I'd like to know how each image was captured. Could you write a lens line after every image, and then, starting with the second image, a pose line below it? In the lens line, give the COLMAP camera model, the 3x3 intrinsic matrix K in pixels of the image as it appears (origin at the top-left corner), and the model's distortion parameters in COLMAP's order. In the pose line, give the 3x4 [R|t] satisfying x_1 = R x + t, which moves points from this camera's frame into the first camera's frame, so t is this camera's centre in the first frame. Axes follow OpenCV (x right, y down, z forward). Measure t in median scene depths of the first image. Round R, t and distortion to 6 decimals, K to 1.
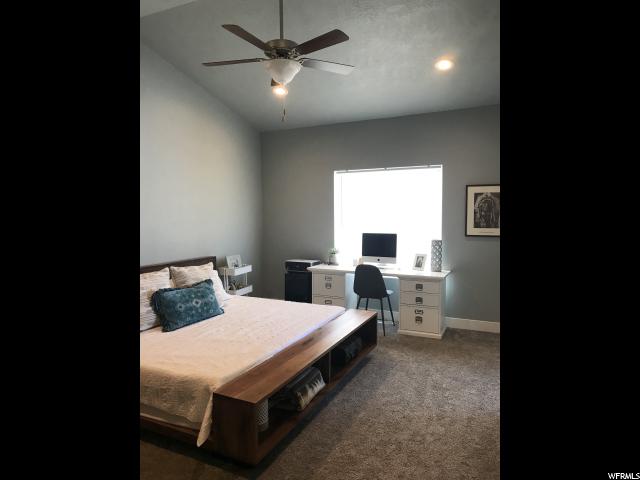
lens RADIAL K [[393.9, 0, 320.8], [0, 393.9, 239.5], [0, 0, 1]] dist [0.003139, -0.000035]
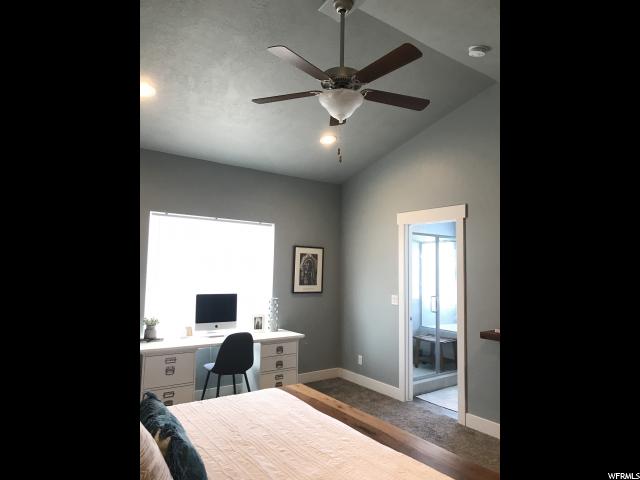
lens RADIAL K [[393.9, 0, 320.4], [0, 393.9, 239.4], [0, 0, 1]] dist [0.003139, -0.000035]
pose [[0.467653, 0.077093, 0.880544, -0.541738], [0.028744, 0.994336, -0.102322, -0.042285], [-0.883445, 0.073162, 0.462788, 0.440928]]
